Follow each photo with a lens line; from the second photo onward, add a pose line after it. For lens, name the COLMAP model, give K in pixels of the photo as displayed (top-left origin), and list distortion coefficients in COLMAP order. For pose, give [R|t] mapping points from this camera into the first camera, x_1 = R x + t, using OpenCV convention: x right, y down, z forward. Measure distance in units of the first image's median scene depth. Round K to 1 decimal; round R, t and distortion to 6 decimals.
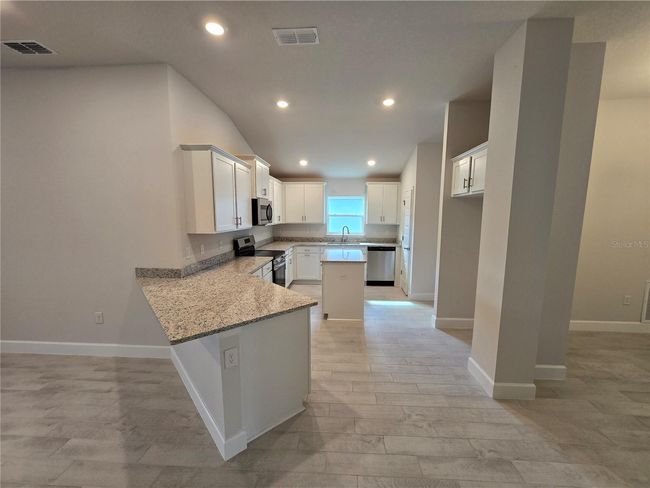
lens RADIAL K [[269.1, 0, 324.6], [0, 269.1, 245.7], [0, 0, 1]] dist [-0.003281, 0.001071]
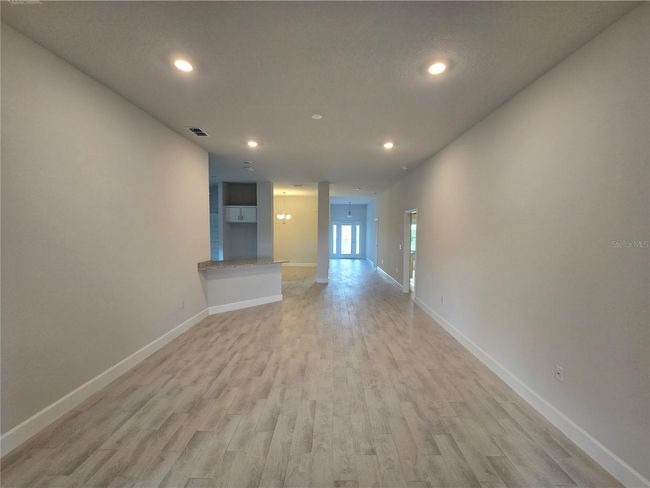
lens RADIAL K [[269.1, 0, 325.1], [0, 269.1, 243.7], [0, 0, 1]] dist [-0.003281, 0.001071]
pose [[-0.029404, -0.057425, 0.997917, -1.180575], [0.112329, 0.991835, 0.060385, -0.022756], [-0.993236, 0.113870, -0.022714, 0.135612]]
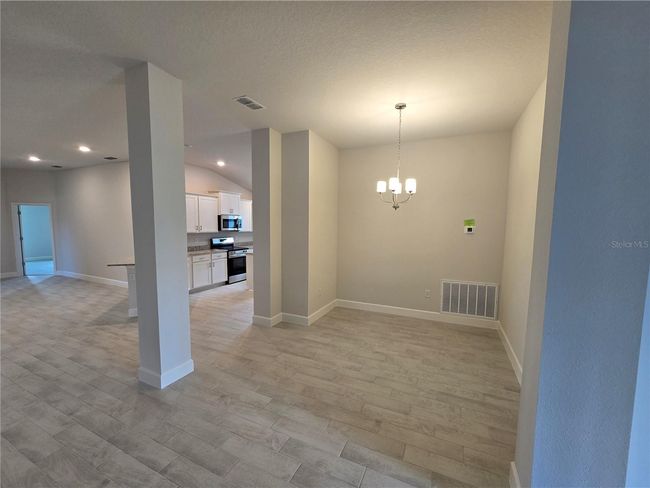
lens RADIAL K [[269.1, 0, 325.8], [0, 269.1, 246.0], [0, 0, 1]] dist [-0.003281, 0.001071]
pose [[0.926326, 0.037668, -0.374834, 0.708187], [-0.052997, 0.998124, -0.030668, 0.026310], [0.372976, 0.048274, 0.926585, -0.223274]]
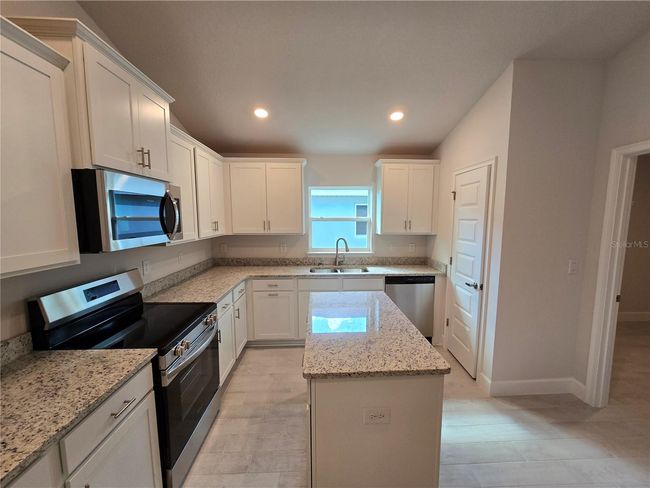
lens RADIAL K [[269.1, 0, 327.9], [0, 269.1, 247.7], [0, 0, 1]] dist [-0.003281, 0.001071]
pose [[0.994483, -0.017517, 0.103428, -0.011120], [0.017972, 0.999832, -0.003471, -0.054471], [-0.103350, 0.005311, 0.994631, 0.466214]]
